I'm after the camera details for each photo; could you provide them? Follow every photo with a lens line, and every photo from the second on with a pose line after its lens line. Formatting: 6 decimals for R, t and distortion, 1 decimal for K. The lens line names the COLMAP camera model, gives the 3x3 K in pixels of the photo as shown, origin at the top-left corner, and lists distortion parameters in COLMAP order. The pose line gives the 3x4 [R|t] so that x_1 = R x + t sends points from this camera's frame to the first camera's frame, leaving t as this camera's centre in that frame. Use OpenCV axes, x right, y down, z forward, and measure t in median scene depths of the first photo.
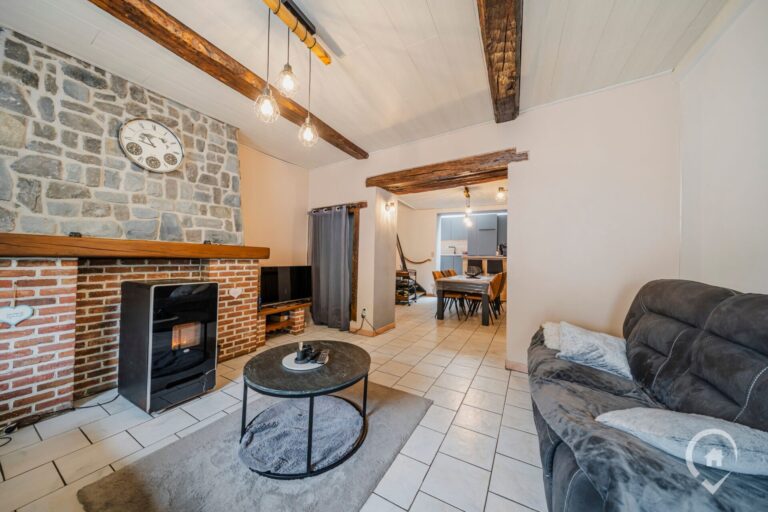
lens RADIAL K [[262.3, 0, 376.1], [0, 262.3, 254.7], [0, 0, 1]] dist [-0.002052, -0.000027]
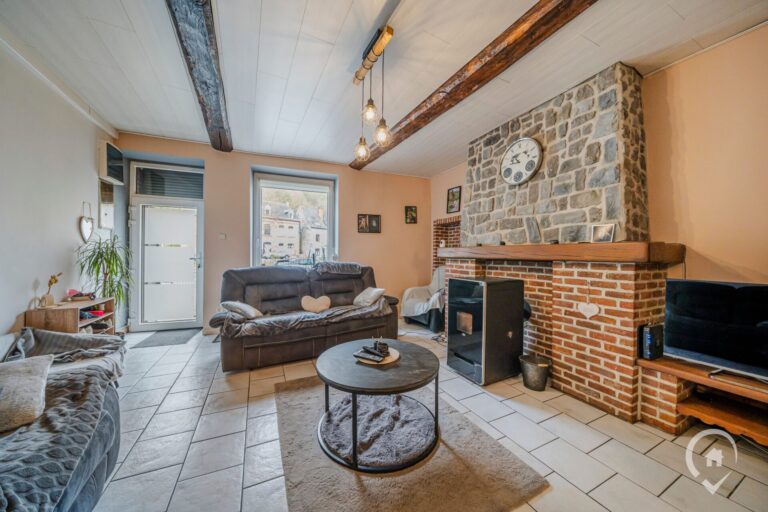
lens RADIAL K [[262.3, 0, 381.9], [0, 262.3, 256.4], [0, 0, 1]] dist [-0.002052, -0.000027]
pose [[-0.553589, -0.021598, -0.832510, 0.365962], [-0.011050, 0.999766, -0.018590, 0.021547], [0.832717, -0.001092, -0.553698, 0.967677]]
